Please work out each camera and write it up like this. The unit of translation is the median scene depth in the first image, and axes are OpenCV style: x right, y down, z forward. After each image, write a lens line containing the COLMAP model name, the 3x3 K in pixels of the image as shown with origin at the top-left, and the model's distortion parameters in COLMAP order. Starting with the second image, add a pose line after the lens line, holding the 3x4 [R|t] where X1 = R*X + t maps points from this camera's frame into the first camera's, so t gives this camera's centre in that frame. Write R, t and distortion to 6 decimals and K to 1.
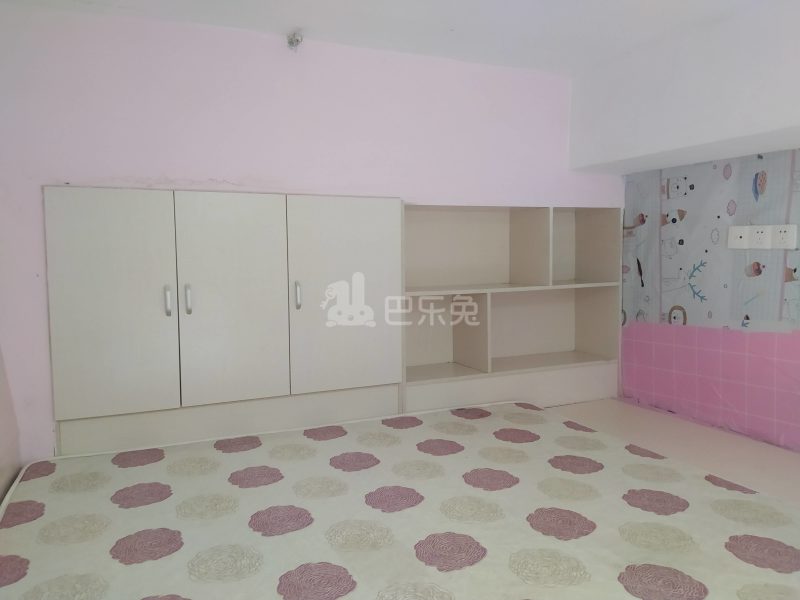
lens RADIAL K [[616.6, 0, 391.9], [0, 616.6, 294.5], [0, 0, 1]] dist [0.055919, -0.068504]
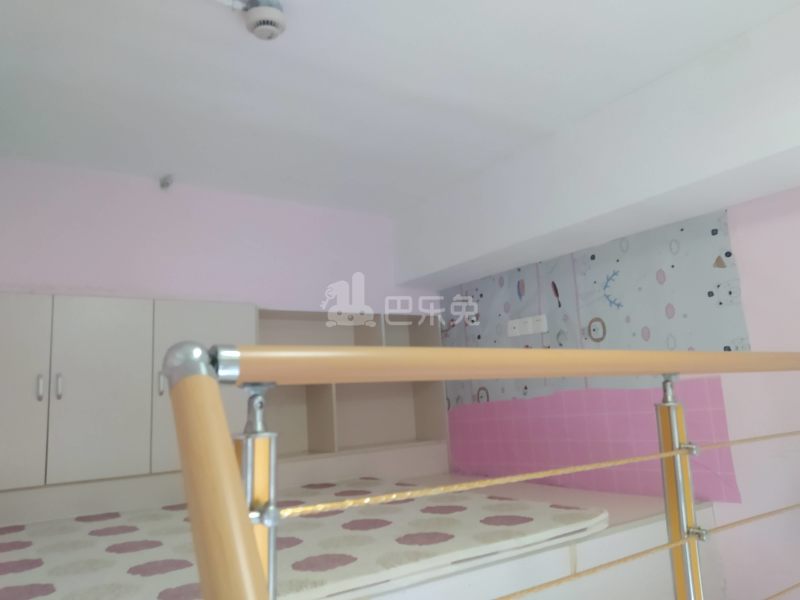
lens RADIAL K [[616.6, 0, 413.9], [0, 616.6, 298.1], [0, 0, 1]] dist [0.055919, -0.068504]
pose [[0.979621, -0.015315, 0.200271, 0.079647], [0.065772, 0.966574, -0.247807, 0.161842], [-0.189782, 0.255930, 0.947883, -0.240956]]
